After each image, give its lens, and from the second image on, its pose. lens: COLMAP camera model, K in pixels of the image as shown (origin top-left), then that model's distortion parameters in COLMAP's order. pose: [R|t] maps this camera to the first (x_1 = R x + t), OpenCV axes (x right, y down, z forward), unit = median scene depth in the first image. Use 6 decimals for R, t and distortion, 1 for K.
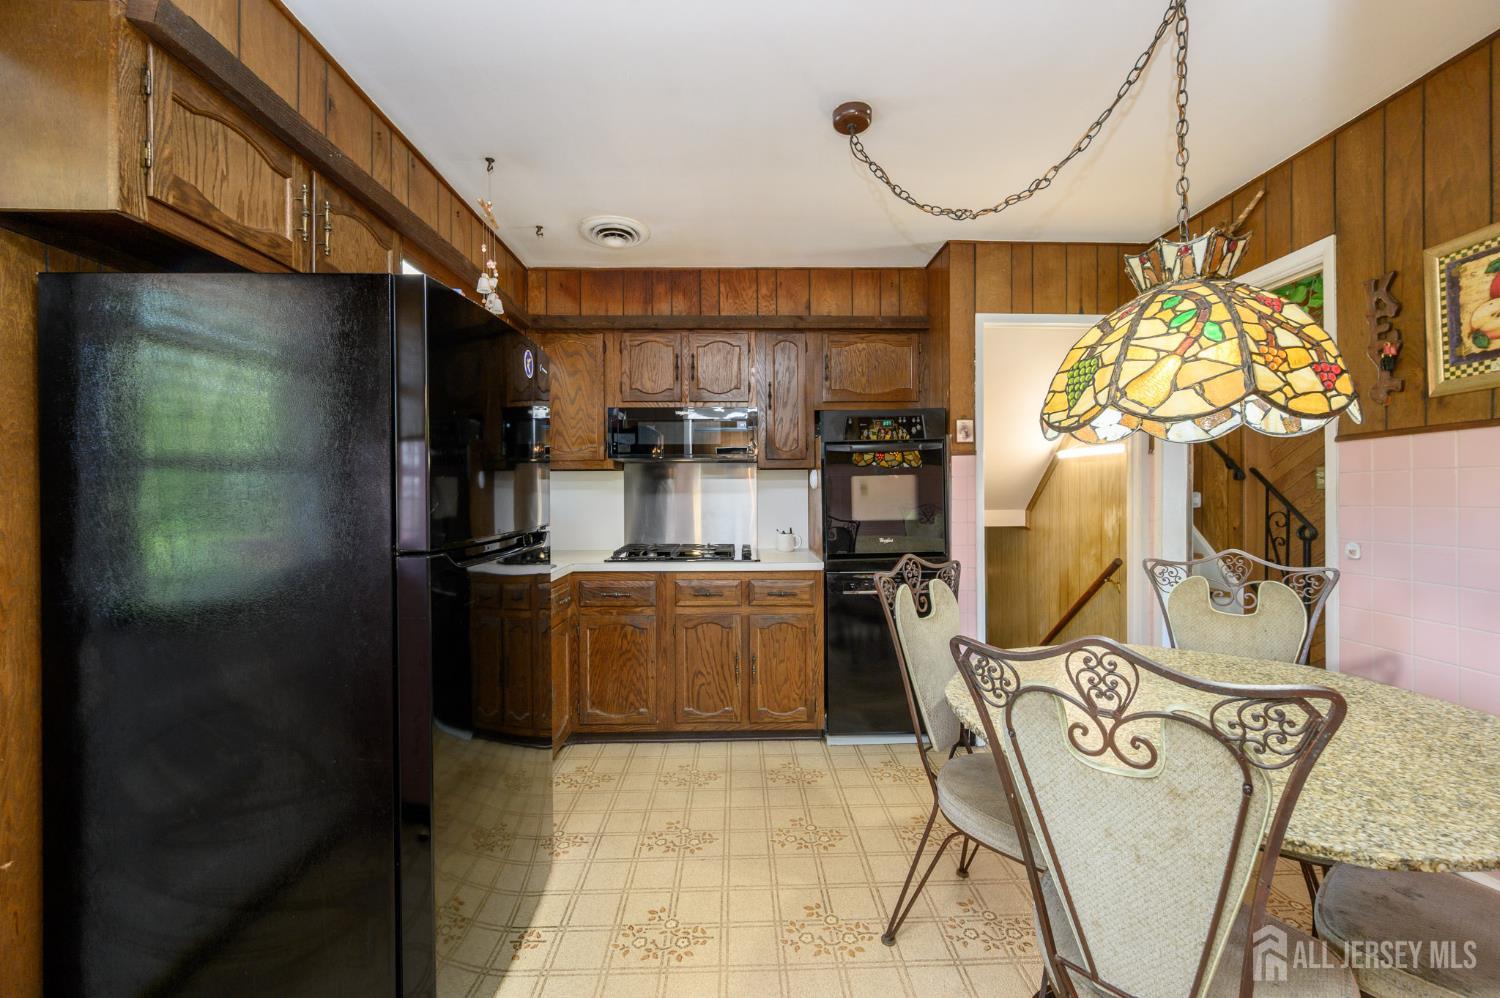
lens RADIAL K [[591.0, 0, 754.9], [0, 591.0, 491.5], [0, 0, 1]] dist [0.001407, 0.000130]
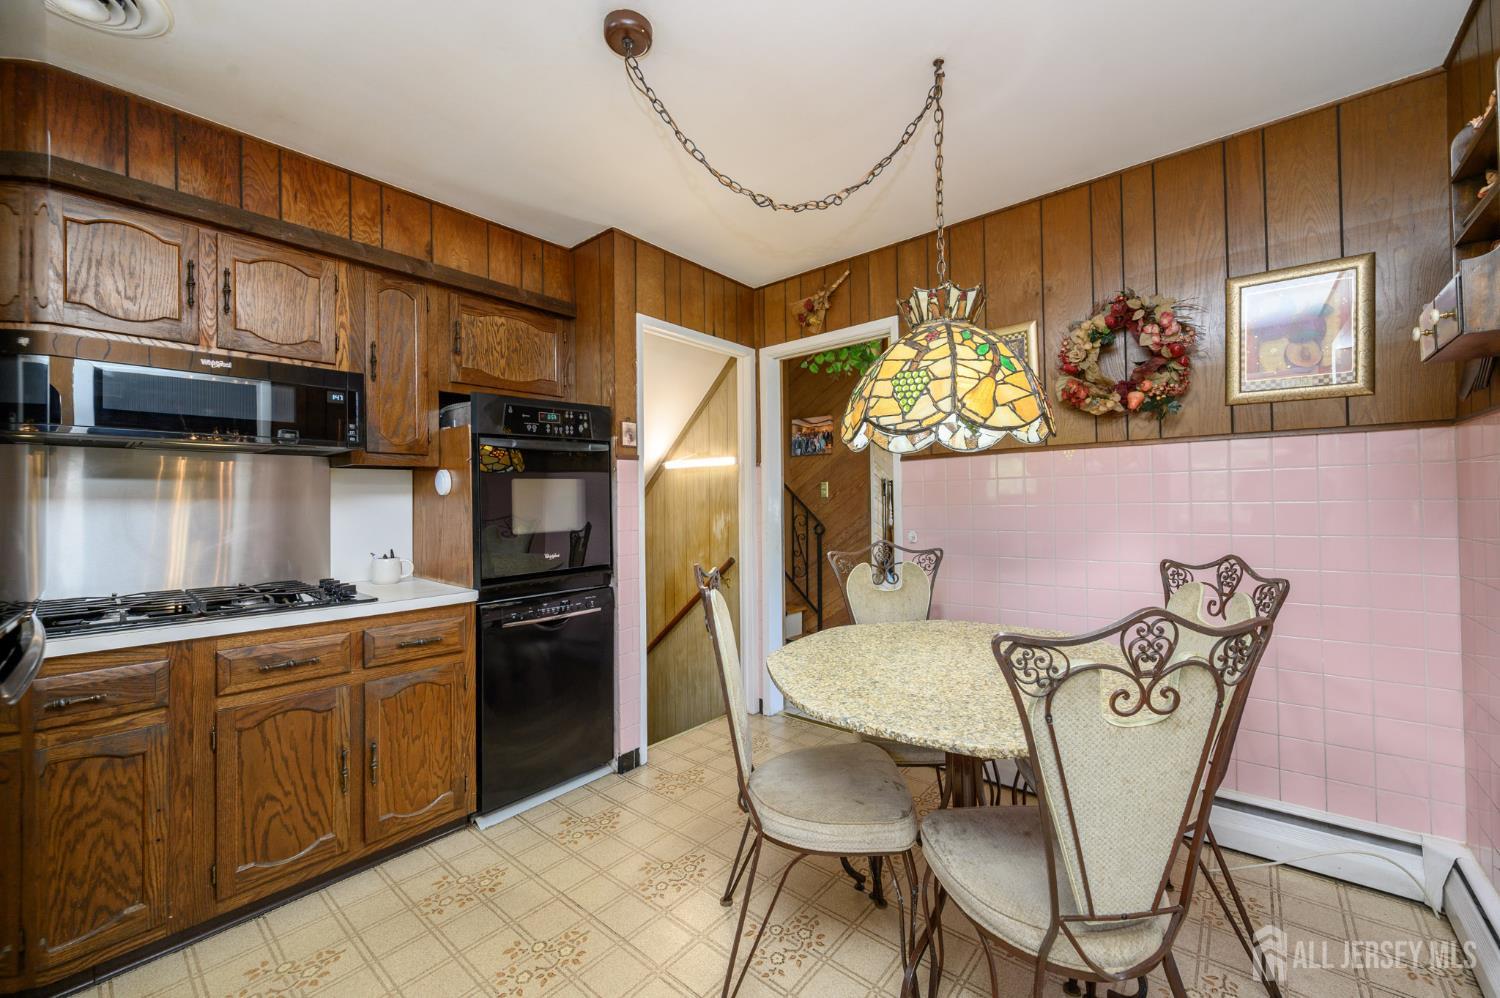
lens RADIAL K [[591.0, 0, 747.0], [0, 591.0, 496.2], [0, 0, 1]] dist [0.001407, 0.000130]
pose [[0.666334, 0.004255, 0.745641, -0.220741], [0.008832, 0.999869, -0.013598, 0.011430], [-0.745601, 0.015646, 0.666209, 0.230568]]
